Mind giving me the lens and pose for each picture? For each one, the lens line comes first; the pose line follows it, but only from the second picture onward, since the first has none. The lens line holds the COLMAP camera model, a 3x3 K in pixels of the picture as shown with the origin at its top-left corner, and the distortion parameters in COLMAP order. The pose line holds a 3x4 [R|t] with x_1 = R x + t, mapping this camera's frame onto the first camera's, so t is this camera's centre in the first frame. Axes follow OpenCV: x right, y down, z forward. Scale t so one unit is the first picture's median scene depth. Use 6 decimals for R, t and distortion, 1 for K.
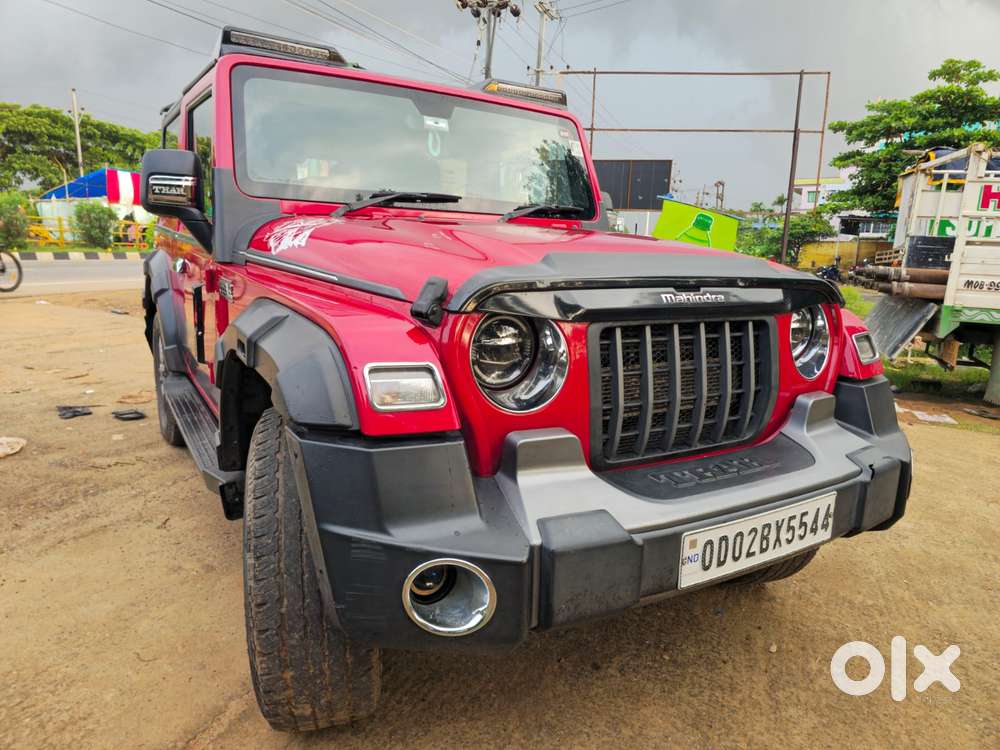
lens RADIAL K [[657.4, 0, 499.0], [0, 657.4, 378.7], [0, 0, 1]] dist [0.048419, -0.044756]
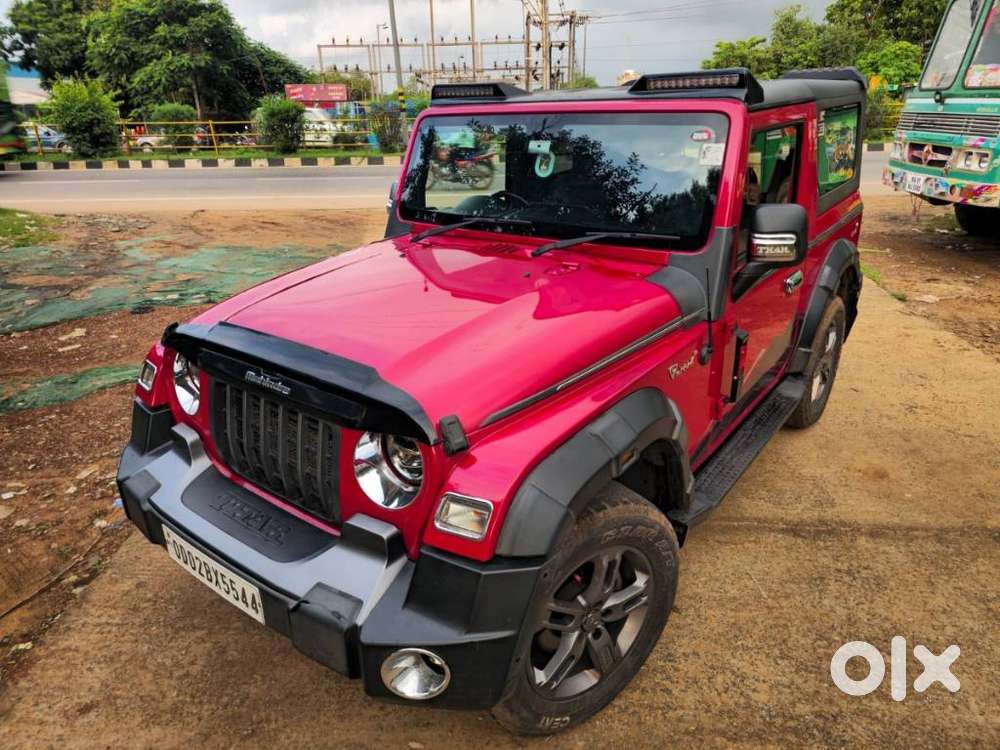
lens RADIAL K [[657.4, 0, 499.0], [0, 657.4, 378.7], [0, 0, 1]] dist [0.048419, -0.044756]
pose [[0.349617, 0.319287, -0.880809, 1.293323], [-0.156537, 0.946830, 0.281086, -0.458453], [0.923723, 0.039606, 0.381008, 0.802775]]
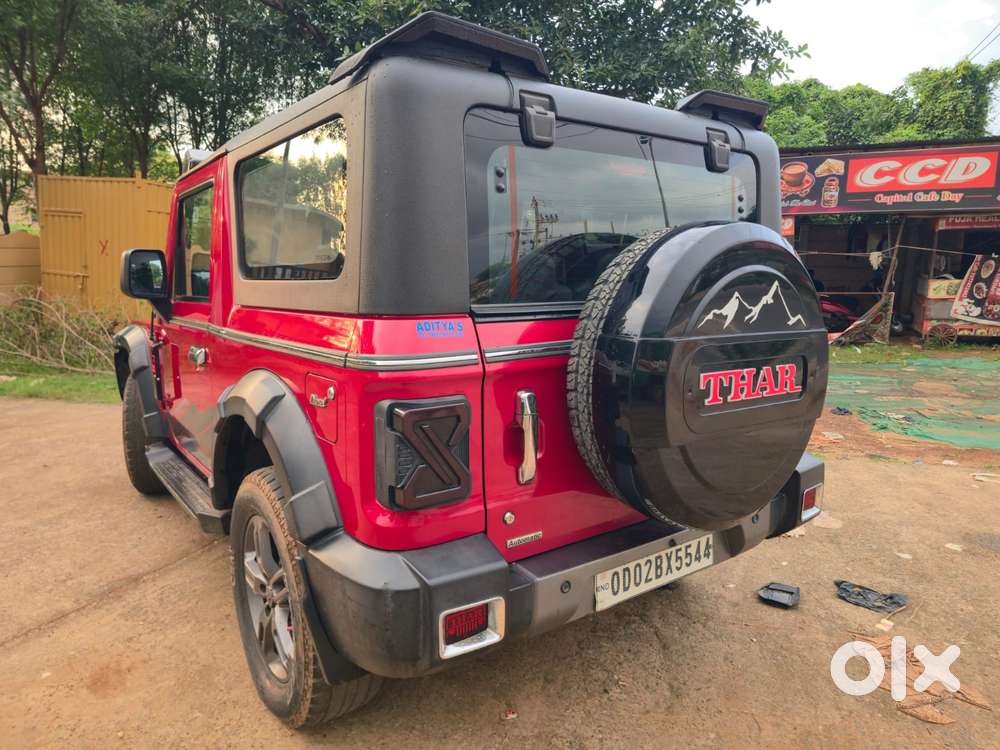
lens RADIAL K [[660.4, 0, 505.9], [0, 660.4, 390.1], [0, 0, 1]] dist [0.058219, -0.056811]
pose [[-0.996074, -0.023216, -0.085428, -0.494825], [-0.053553, 0.926428, 0.372643, -0.839390], [0.070492, 0.375755, -0.924034, 3.468817]]
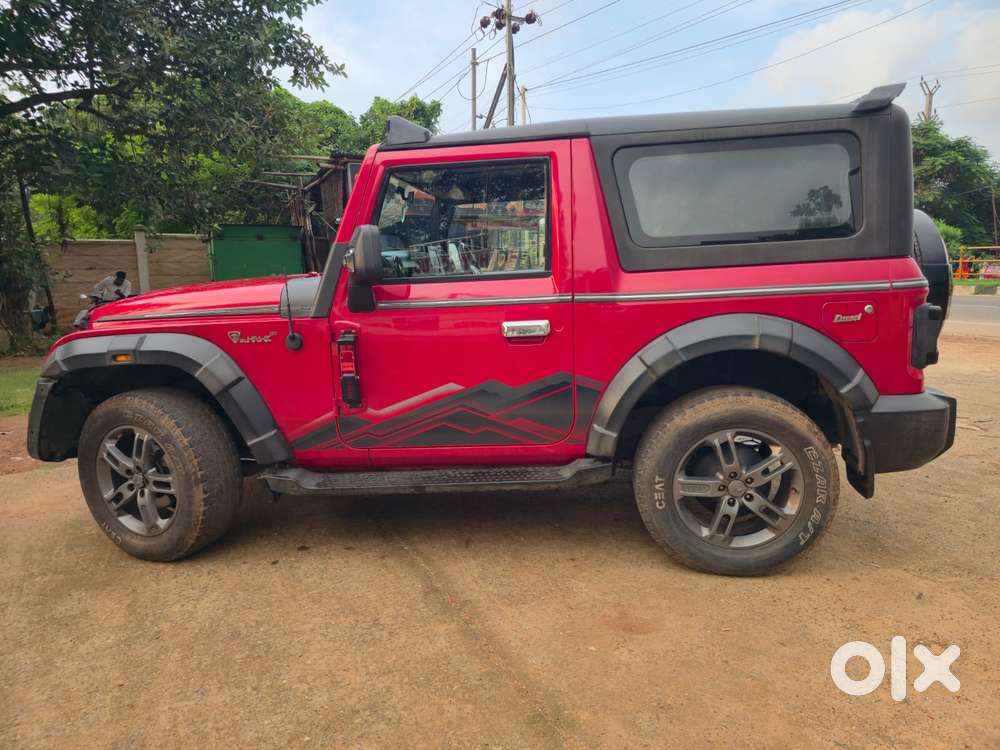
lens RADIAL K [[657.0, 0, 508.5], [0, 657.0, 378.7], [0, 0, 1]] dist [0.055759, -0.052162]
pose [[-0.606043, 0.115980, -0.786931, 1.224484], [-0.163032, 0.950199, 0.265599, -0.615643], [0.778545, 0.289259, -0.556953, 2.879881]]
